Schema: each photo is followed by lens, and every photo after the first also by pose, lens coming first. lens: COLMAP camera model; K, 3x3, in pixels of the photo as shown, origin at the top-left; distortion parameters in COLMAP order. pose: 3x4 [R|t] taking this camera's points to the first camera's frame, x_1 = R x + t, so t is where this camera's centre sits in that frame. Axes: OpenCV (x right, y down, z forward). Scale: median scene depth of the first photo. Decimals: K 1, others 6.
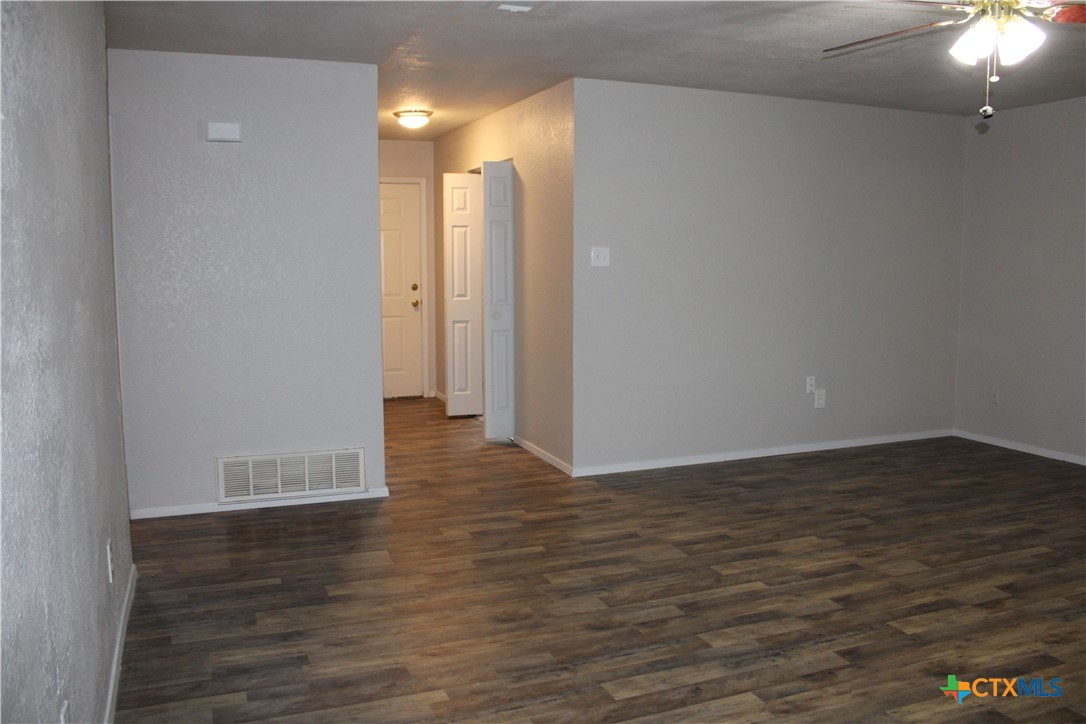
lens RADIAL K [[899.1, 0, 541.8], [0, 899.1, 356.1], [0, 0, 1]] dist [-0.160368, 0.141516]
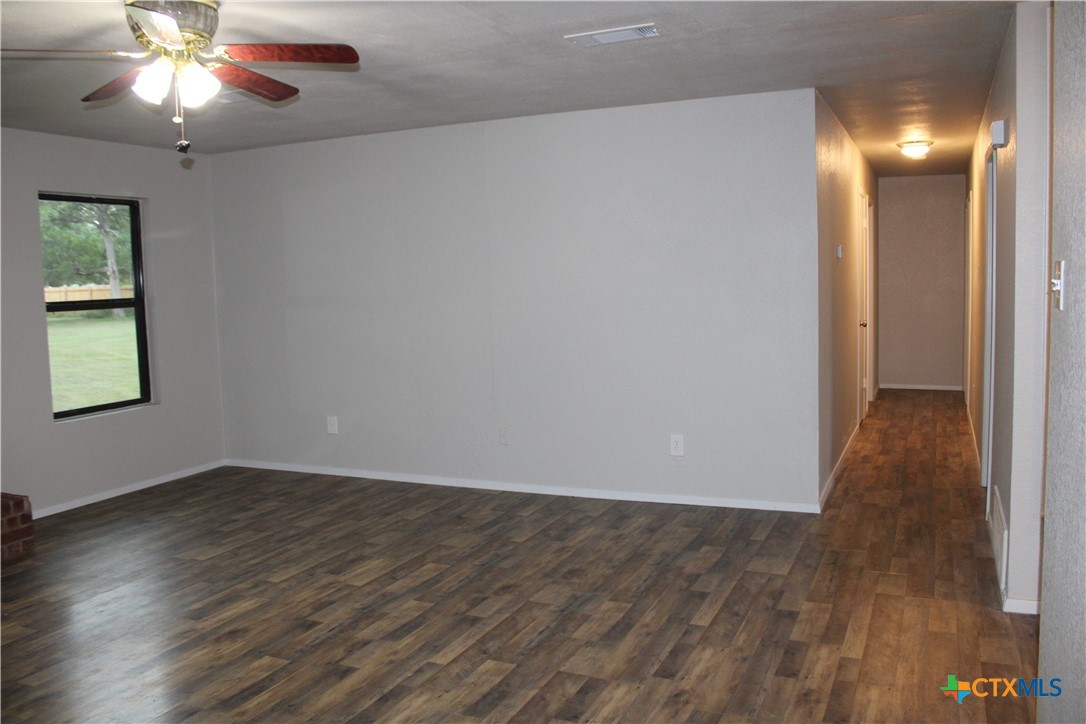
lens RADIAL K [[899.1, 0, 549.7], [0, 899.1, 361.4], [0, 0, 1]] dist [-0.160368, 0.141516]
pose [[-0.714493, 0.087042, -0.694207, 0.605180], [-0.053004, 0.982645, 0.177760, -0.156741], [0.697632, 0.163804, -0.697479, 1.319621]]
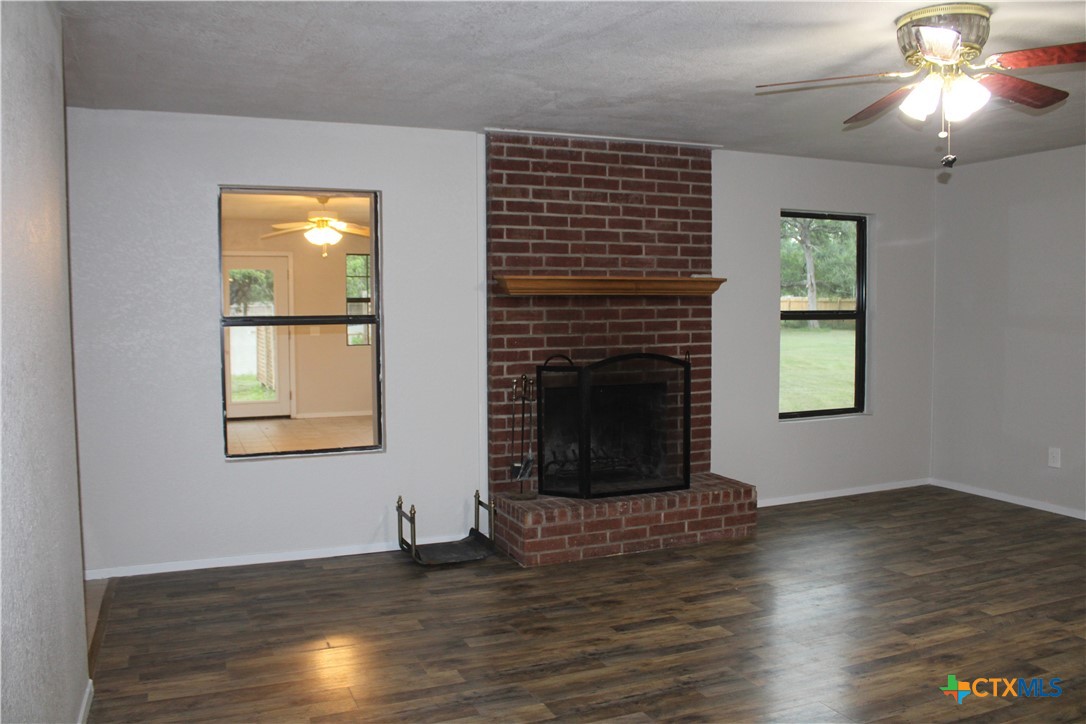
lens RADIAL K [[899.1, 0, 548.8], [0, 899.1, 362.0], [0, 0, 1]] dist [-0.160368, 0.141516]
pose [[-0.999536, 0.006112, -0.029830, 0.654223], [0.000602, 0.983420, 0.181341, -0.154615], [0.030444, 0.181239, -0.982968, 1.302147]]
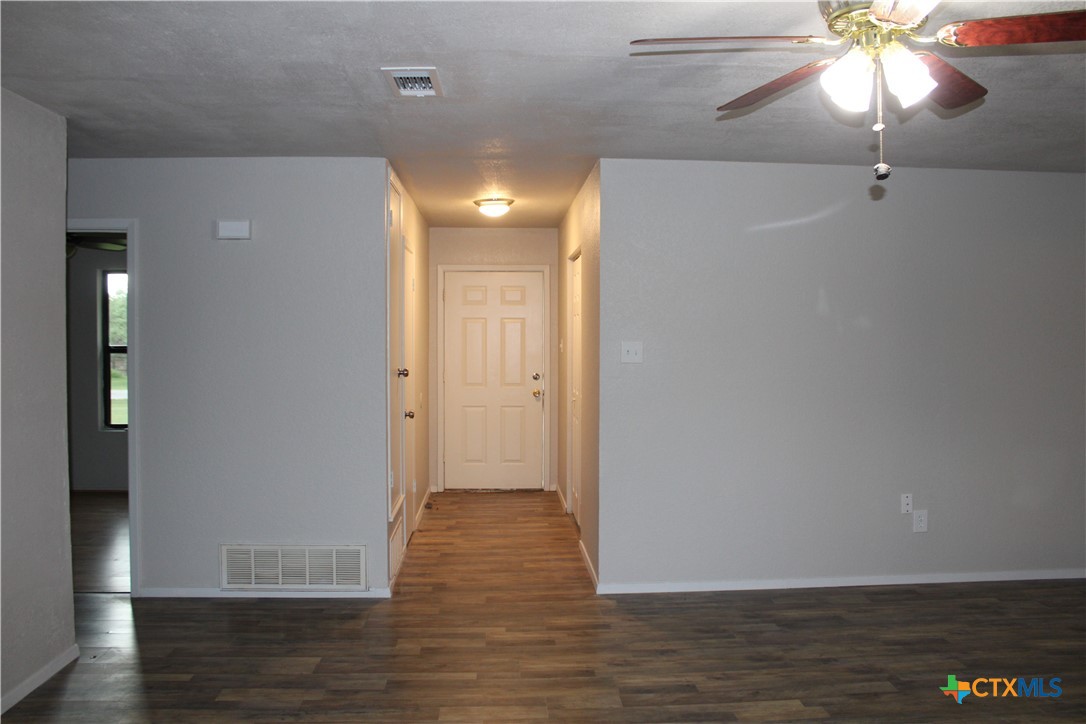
lens RADIAL K [[899.1, 0, 543.2], [0, 899.1, 359.8], [0, 0, 1]] dist [-0.160368, 0.141516]
pose [[0.948591, 0.009944, -0.316349, 0.315357], [-0.037078, 0.996115, -0.079870, -0.031677], [0.314326, 0.087494, 0.945275, 0.136184]]
